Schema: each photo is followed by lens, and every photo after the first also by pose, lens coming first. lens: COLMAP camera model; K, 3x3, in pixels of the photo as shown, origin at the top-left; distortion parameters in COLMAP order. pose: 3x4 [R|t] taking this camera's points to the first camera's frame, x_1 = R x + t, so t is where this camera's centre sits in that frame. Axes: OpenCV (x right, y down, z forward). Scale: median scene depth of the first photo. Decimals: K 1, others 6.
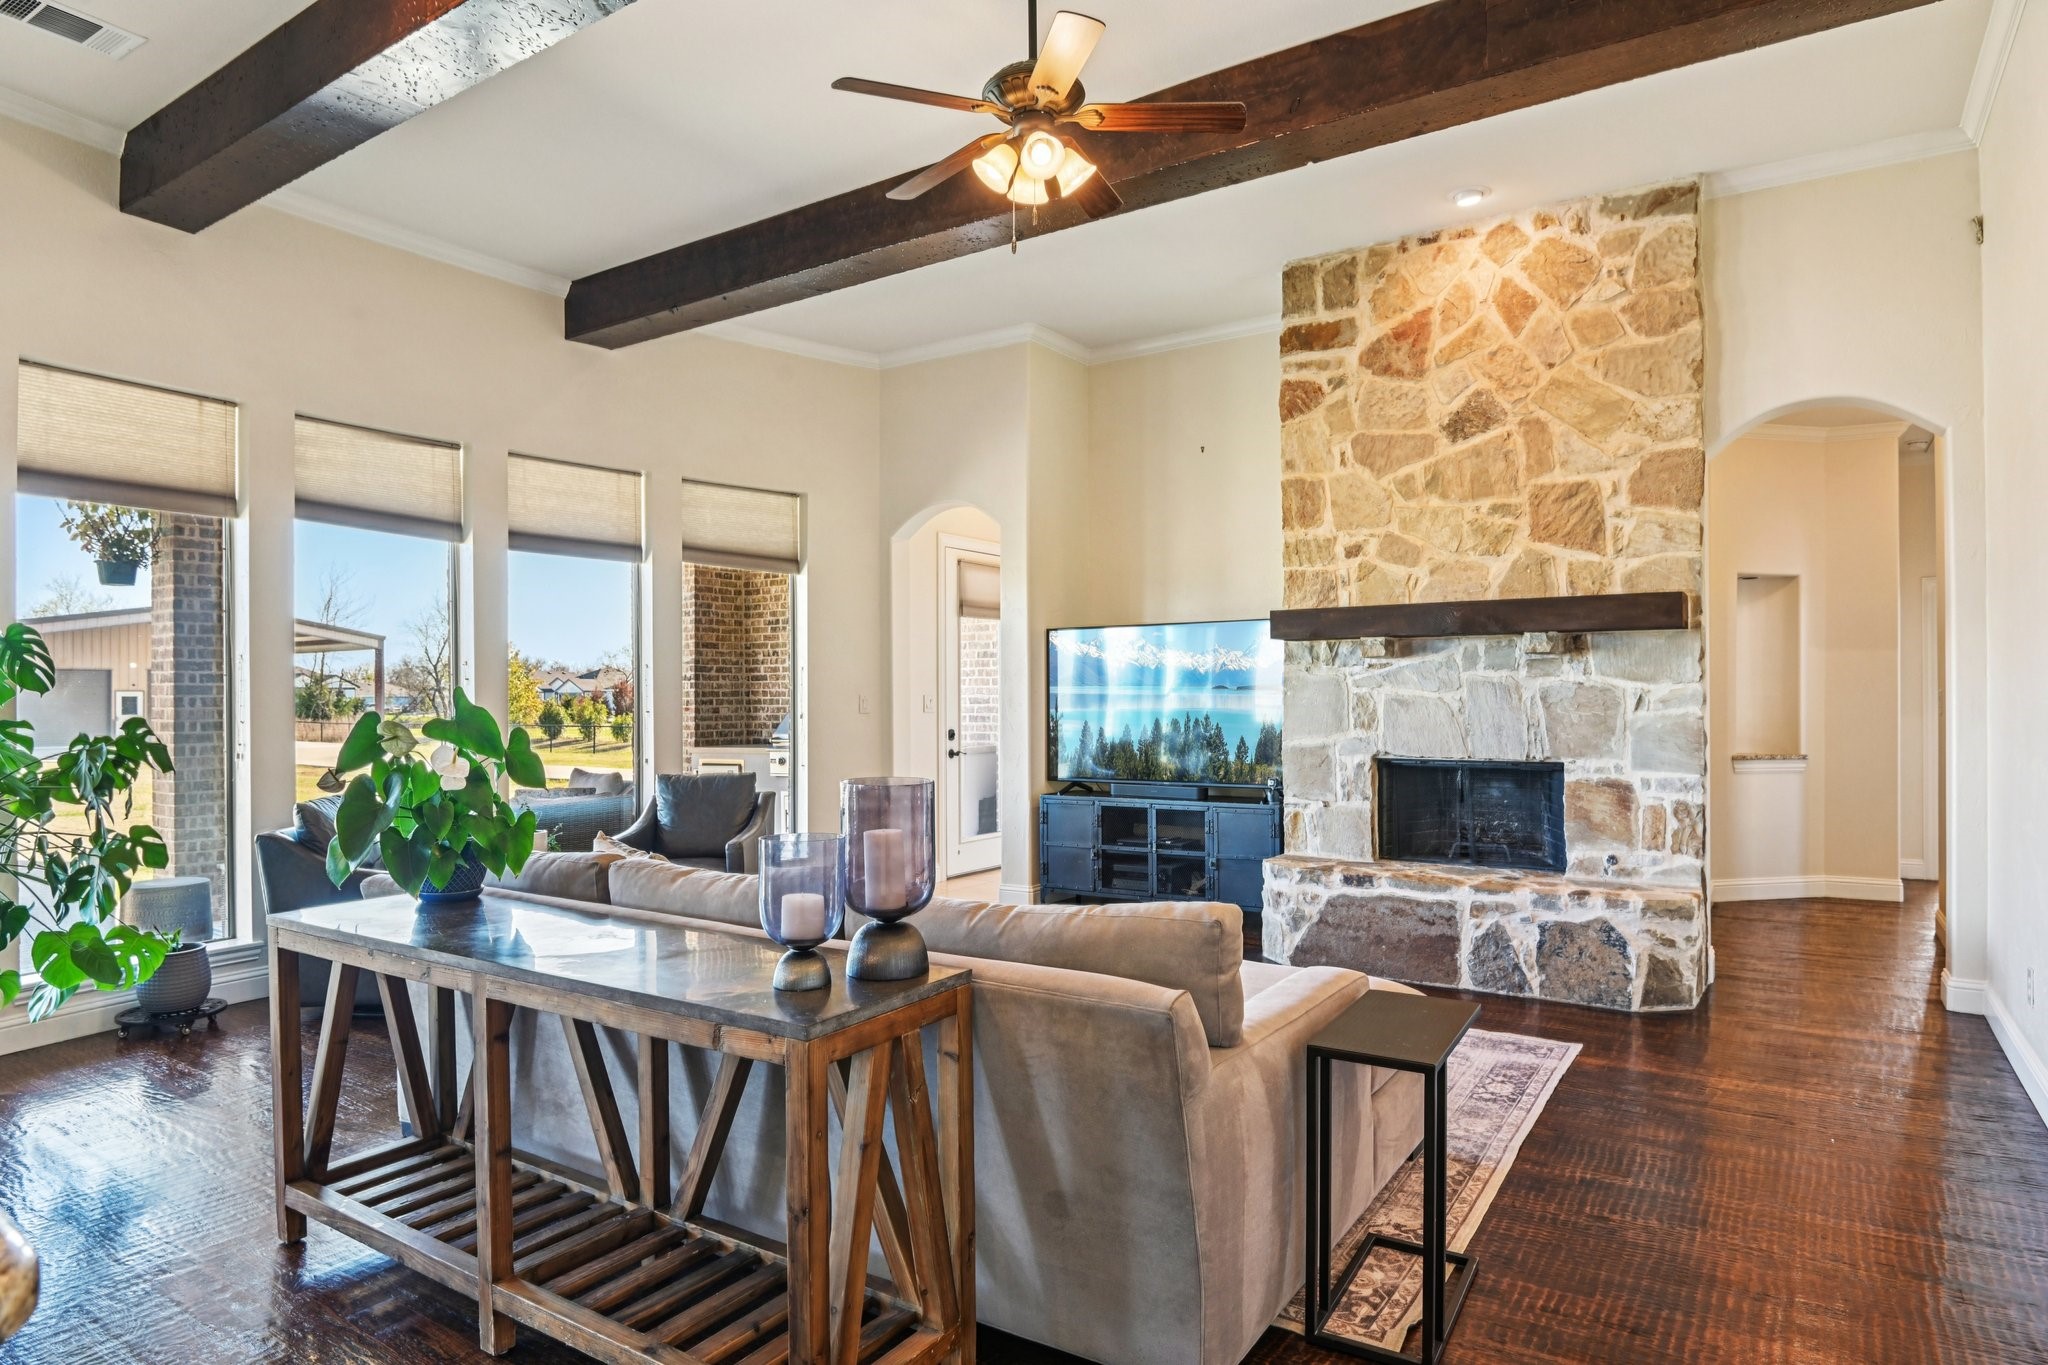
lens RADIAL K [[1161.9, 0, 1024.0], [0, 1161.9, 682.5], [0, 0, 1]] dist [-0.013263, -0.001293]
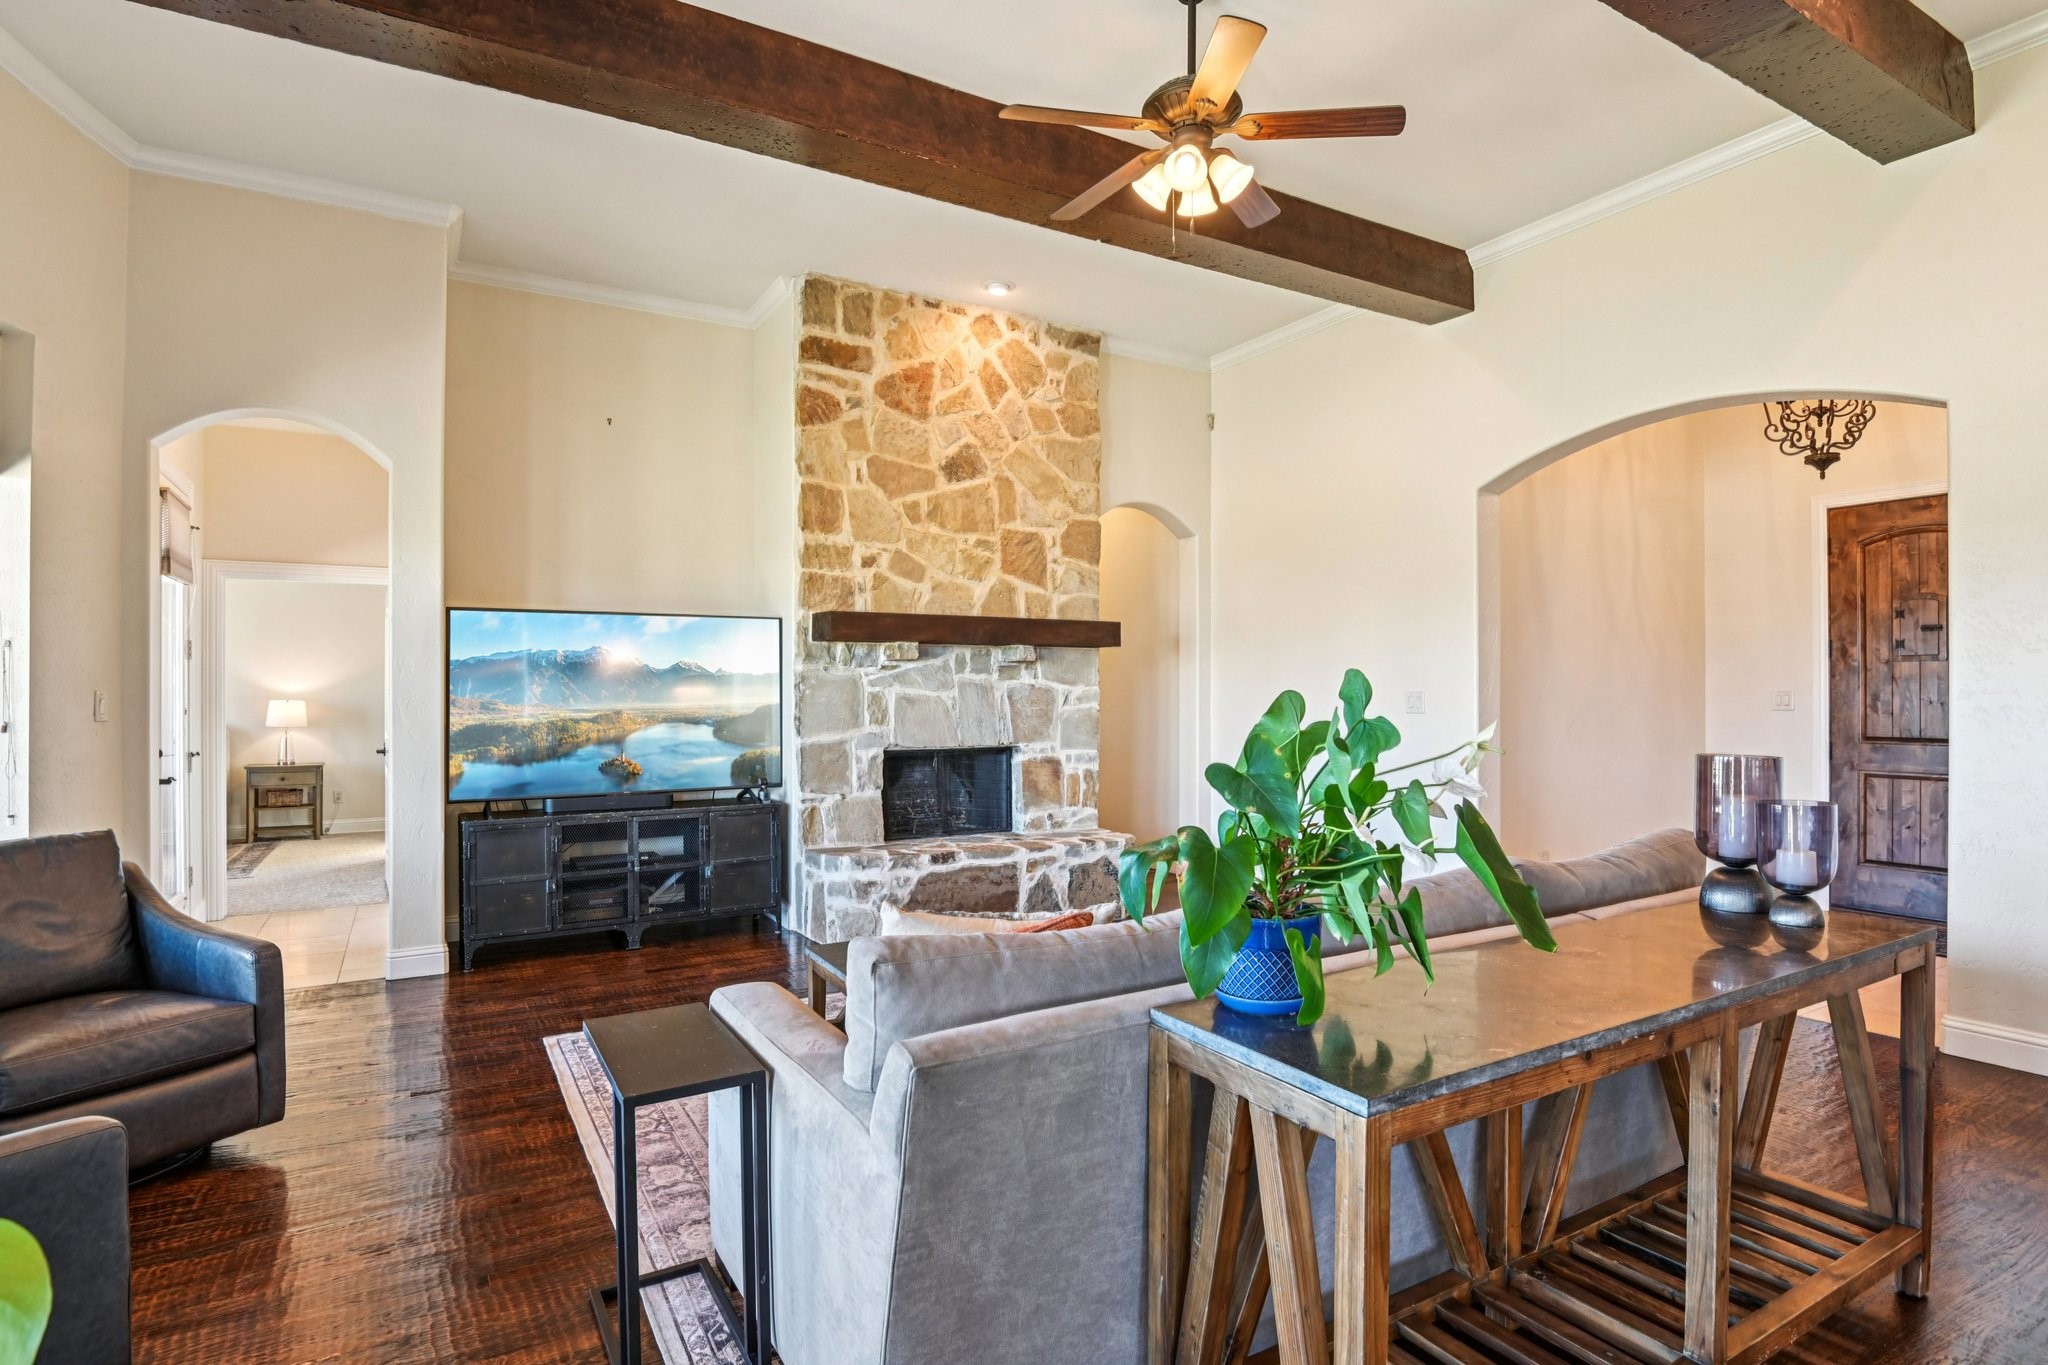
lens RADIAL K [[1054.7, 0, 1024.0], [0, 1054.7, 682.5], [0, 0, 1]] dist [-0.002559, -0.011514]
pose [[0.442642, 0.014756, 0.896577, -0.569931], [-0.010039, 0.999883, -0.011500, 0.010853], [-0.896642, -0.003911, 0.442739, 0.454922]]
